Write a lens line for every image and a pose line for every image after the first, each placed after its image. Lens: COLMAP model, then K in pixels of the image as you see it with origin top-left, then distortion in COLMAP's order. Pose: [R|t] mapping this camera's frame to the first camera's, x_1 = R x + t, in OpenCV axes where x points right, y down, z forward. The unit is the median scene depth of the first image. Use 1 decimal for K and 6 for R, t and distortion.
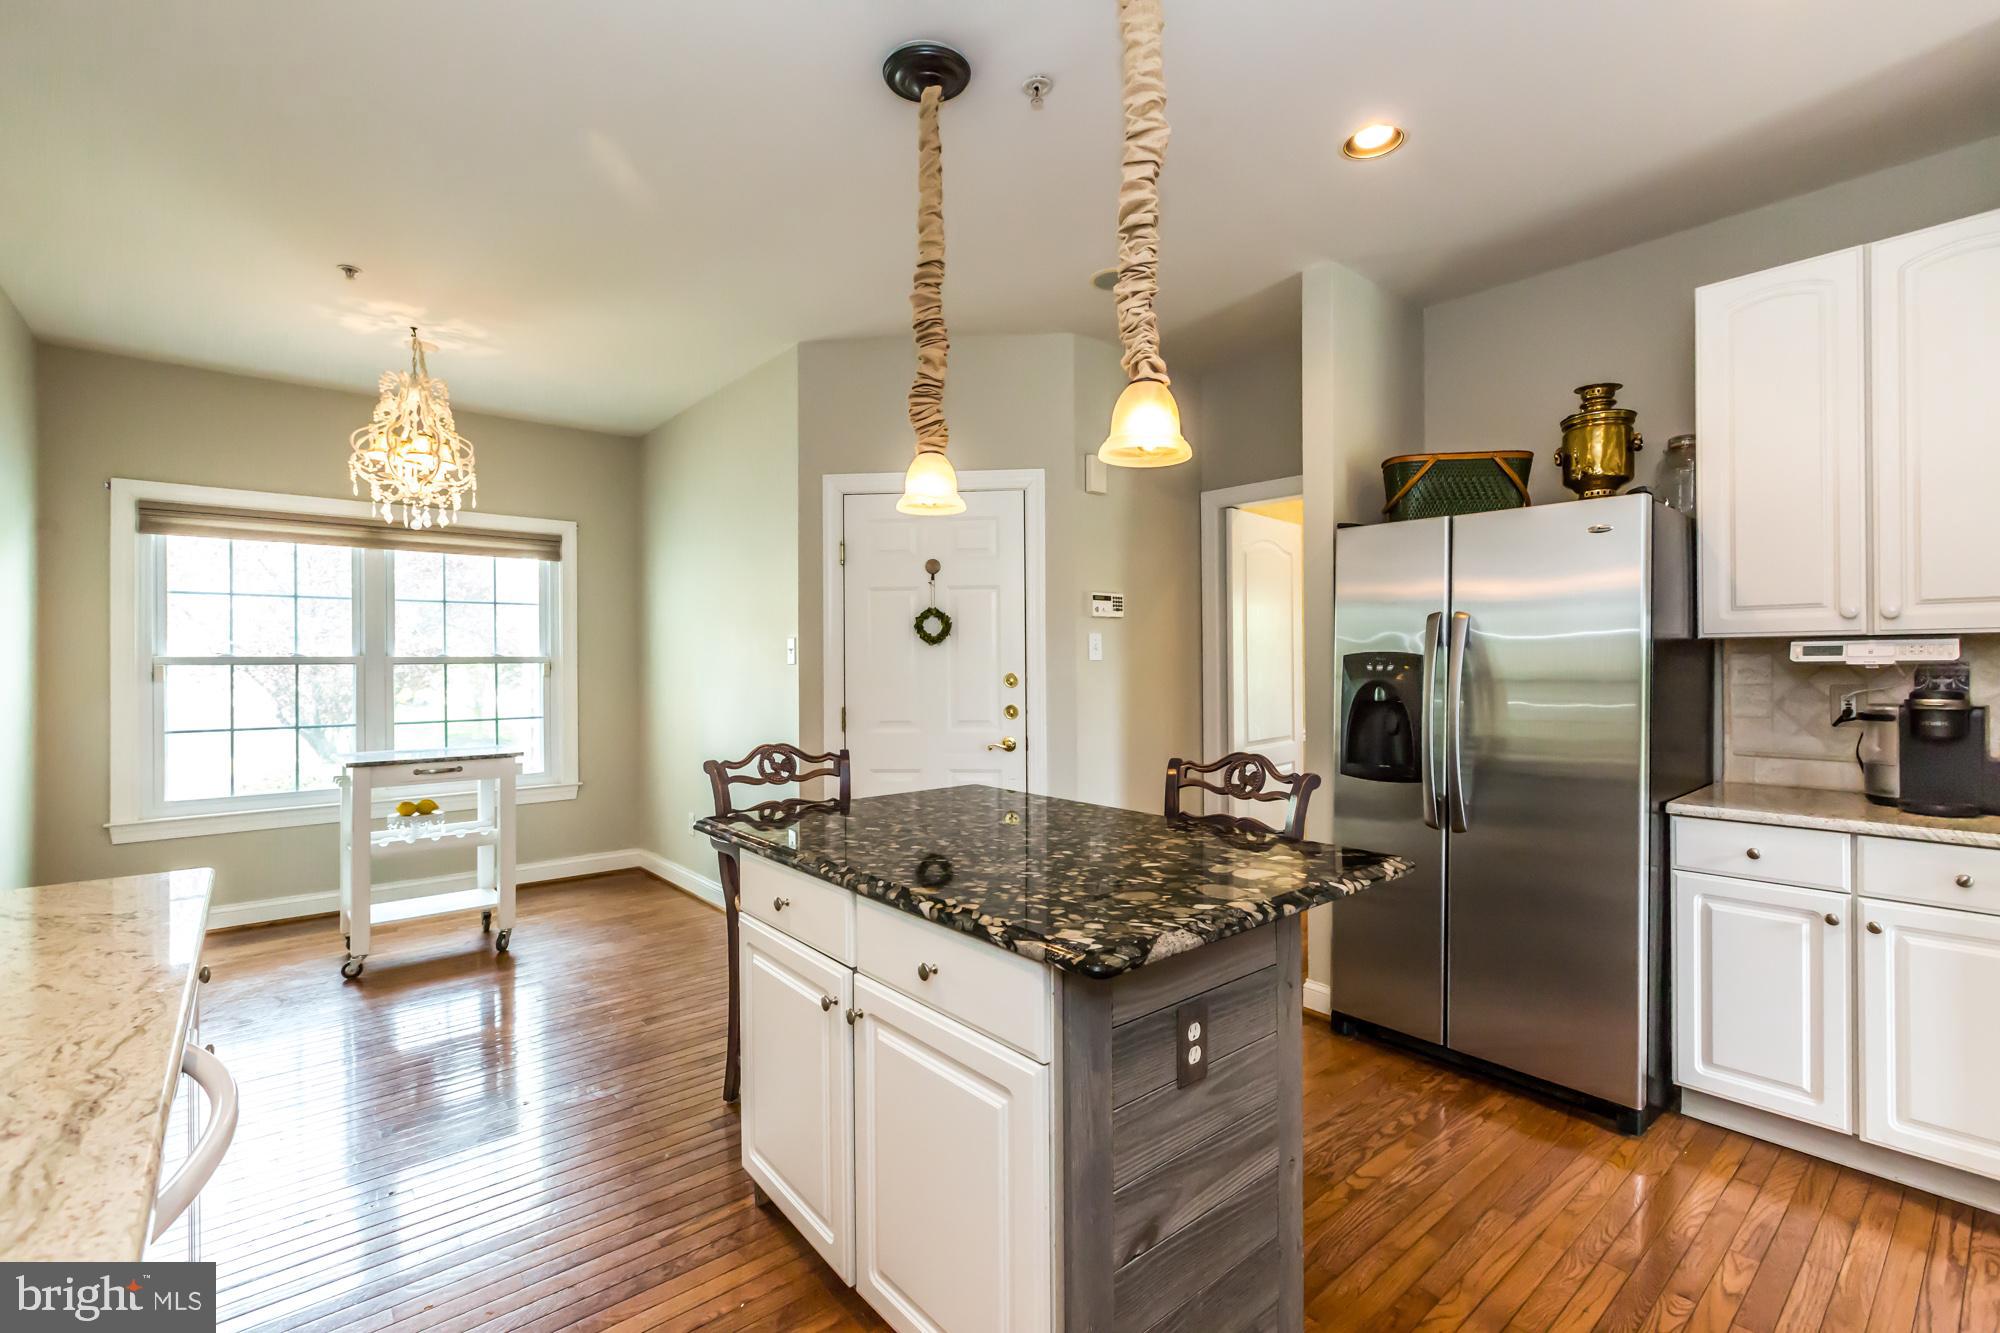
lens RADIAL K [[893.2, 0, 990.5], [0, 893.2, 669.8], [0, 0, 1]] dist [0.010261, -0.000483]
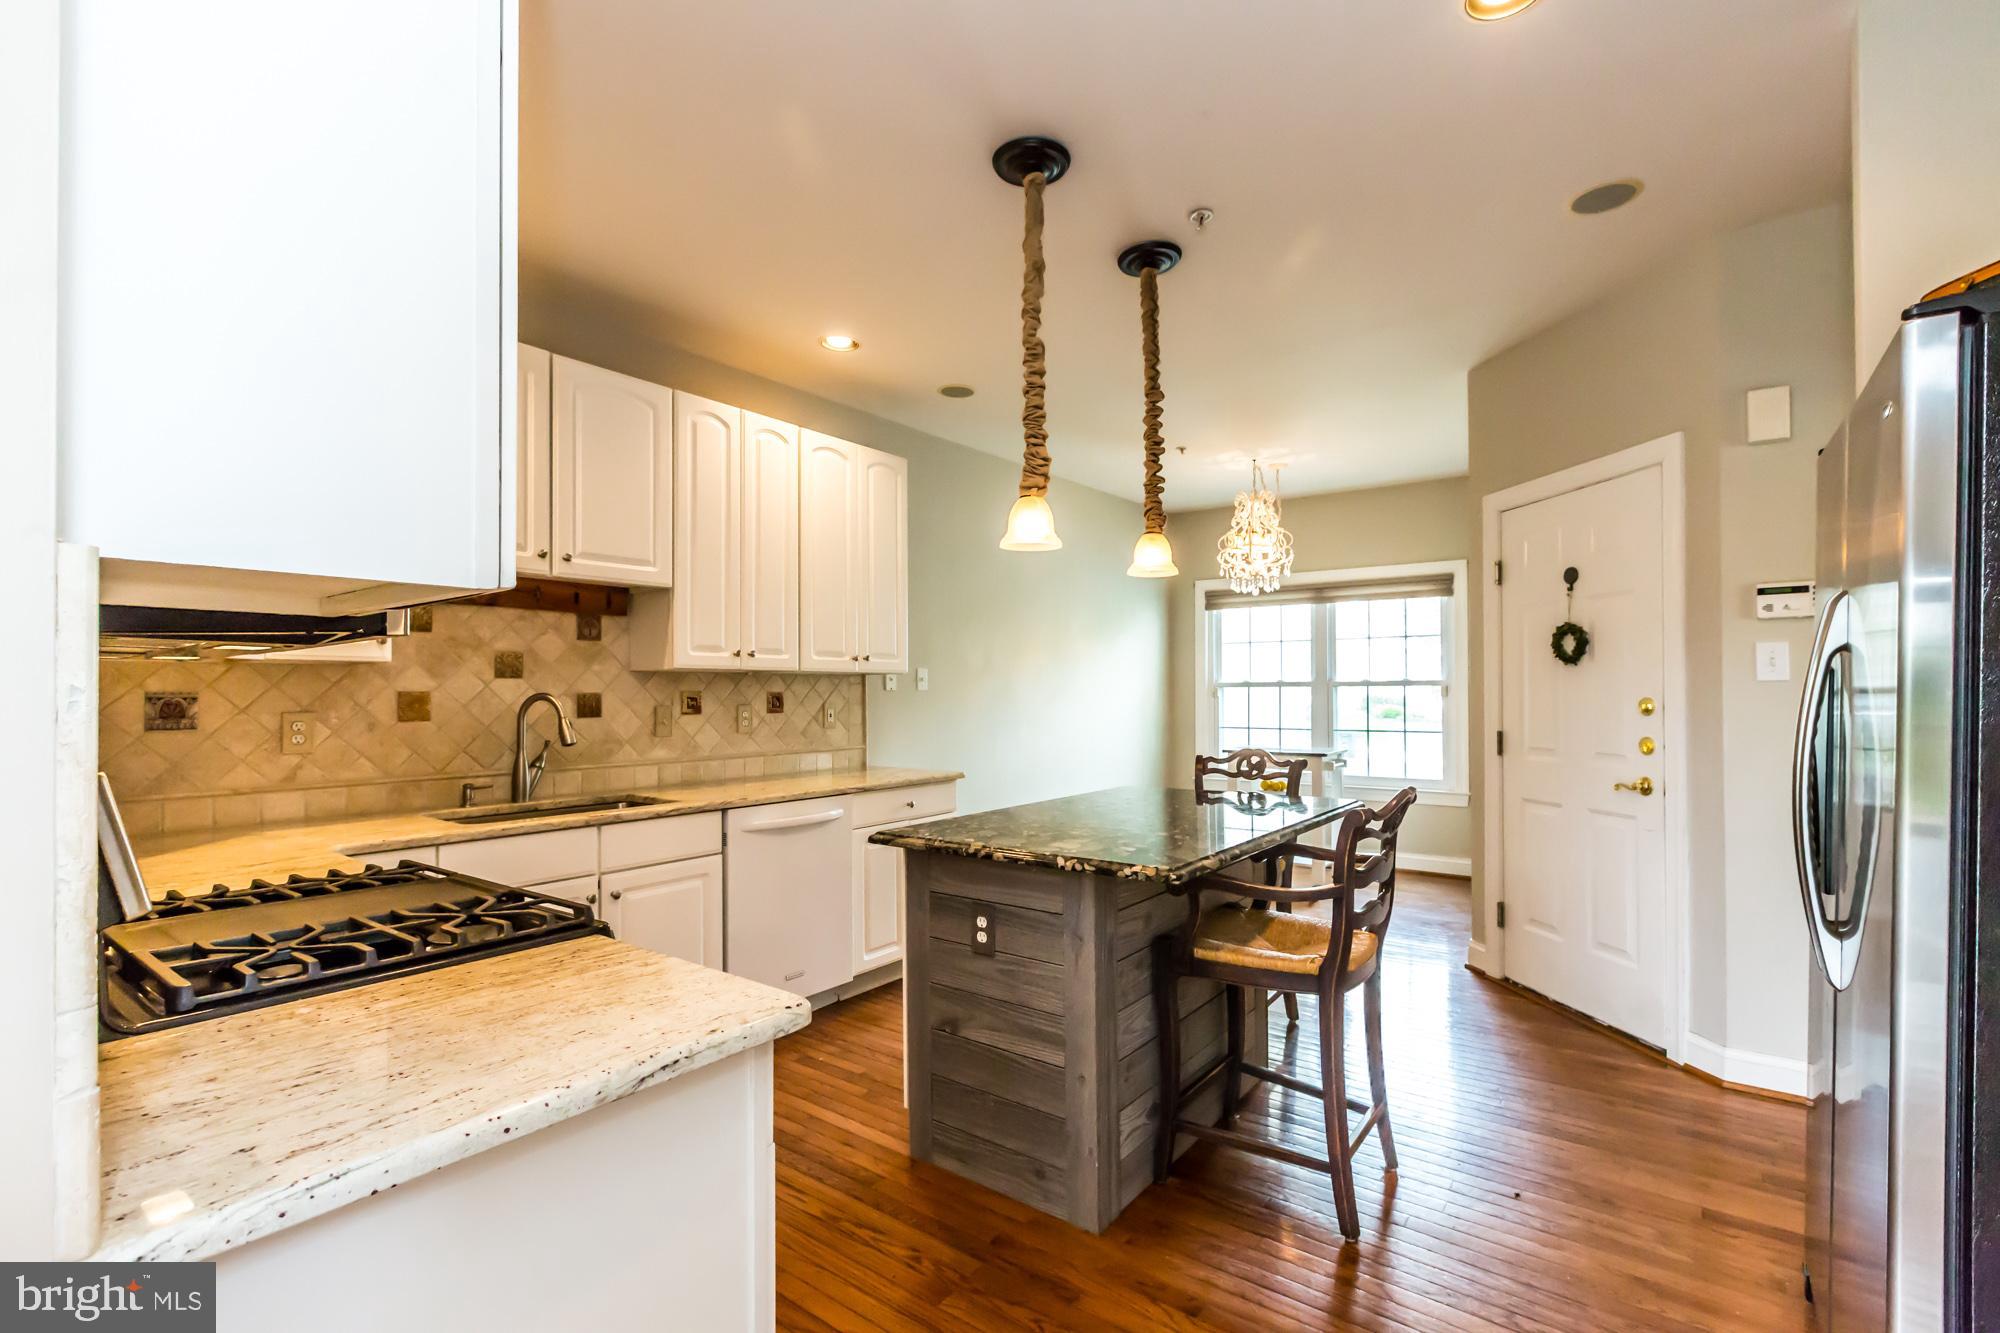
lens RADIAL K [[893.2, 0, 1005.9], [0, 893.2, 675.2], [0, 0, 1]] dist [0.010261, -0.000483]
pose [[0.231450, -0.013239, -0.972757, 0.664948], [-0.005999, 0.999869, -0.015035, -0.000847], [0.972828, 0.009316, 0.231340, 0.254838]]
